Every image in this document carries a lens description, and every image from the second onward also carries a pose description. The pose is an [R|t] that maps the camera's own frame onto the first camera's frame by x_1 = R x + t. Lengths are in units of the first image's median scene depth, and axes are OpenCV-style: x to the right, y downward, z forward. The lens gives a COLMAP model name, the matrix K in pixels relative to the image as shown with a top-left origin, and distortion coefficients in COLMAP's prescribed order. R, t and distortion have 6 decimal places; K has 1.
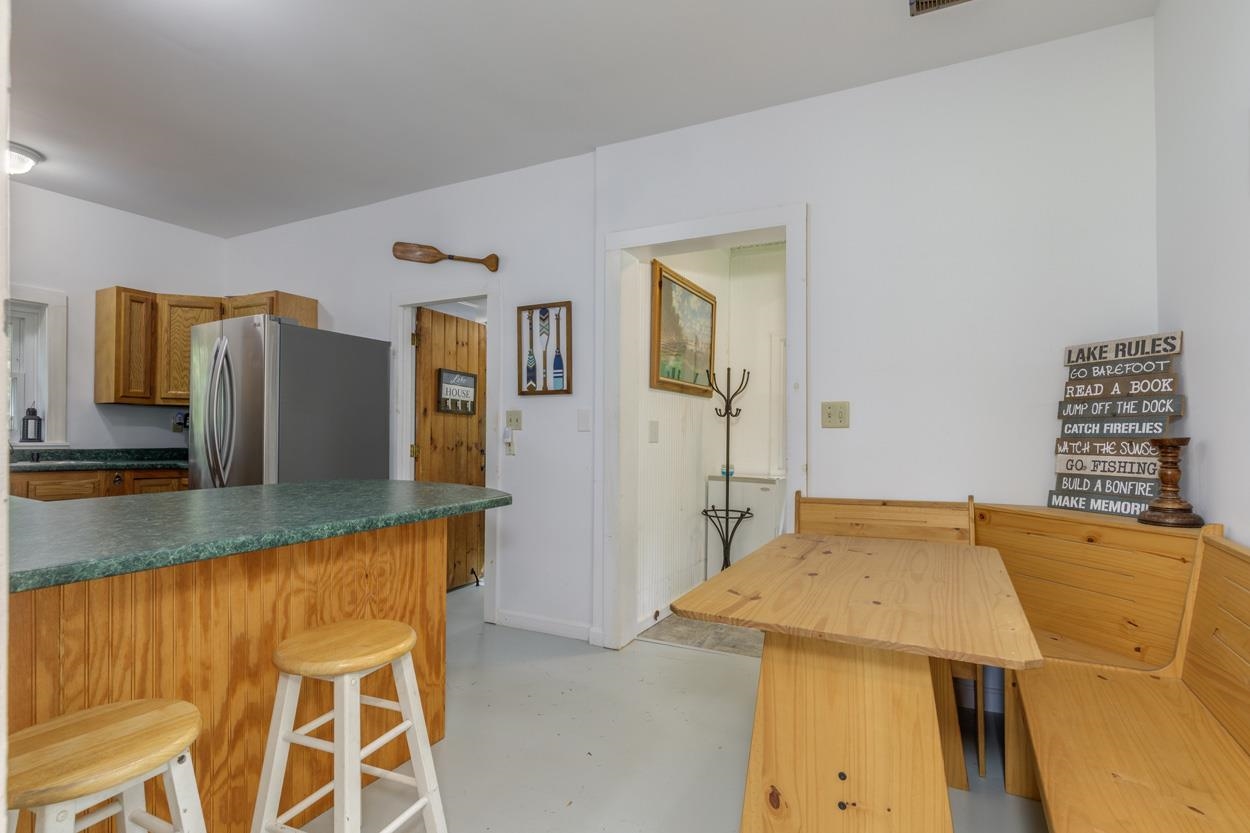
lens RADIAL K [[621.6, 0, 623.9], [0, 621.6, 430.4], [0, 0, 1]] dist [0.001614, 0.000059]
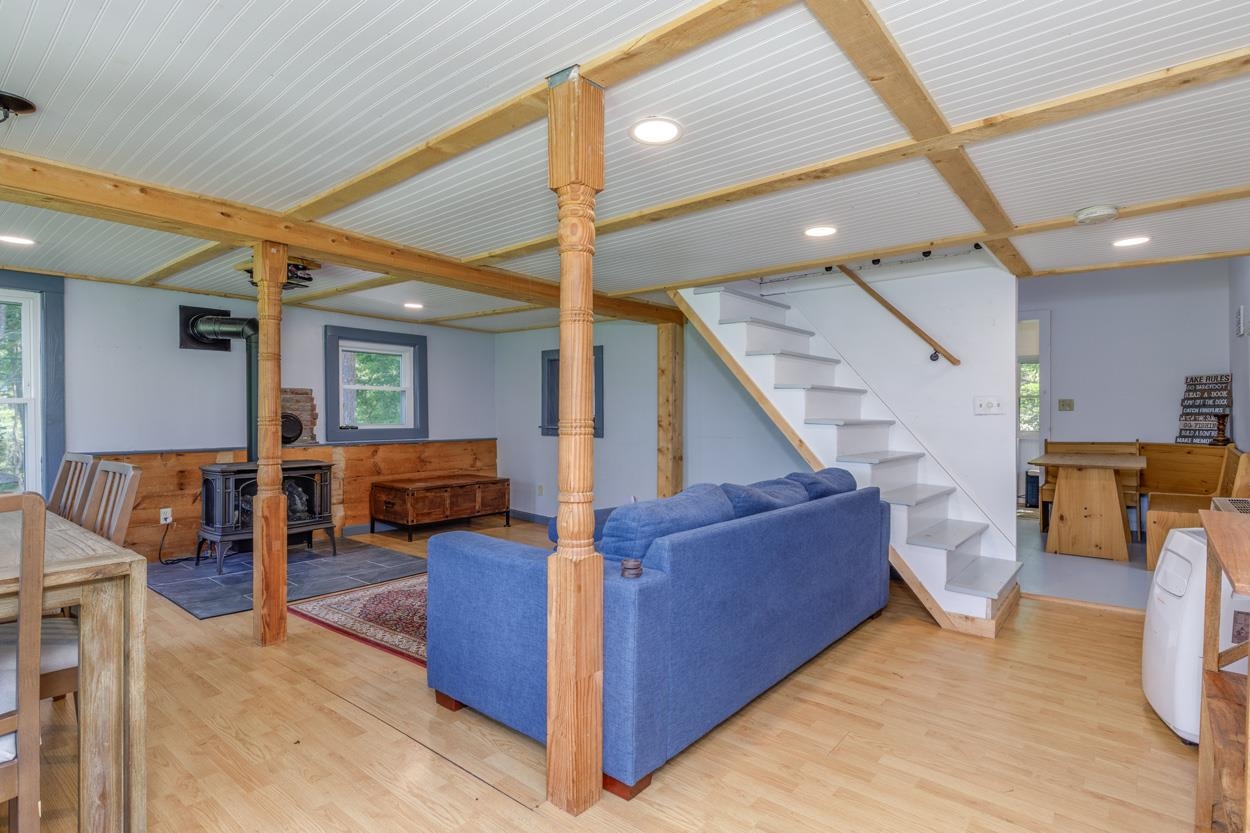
lens RADIAL K [[568.9, 0, 613.9], [0, 568.9, 417.5], [0, 0, 1]] dist [-0.000884, -0.000322]
pose [[0.962752, -0.001839, -0.270379, -0.870149], [0.005217, 0.999917, 0.011778, -0.013870], [0.270335, -0.012750, 0.962682, -1.818188]]
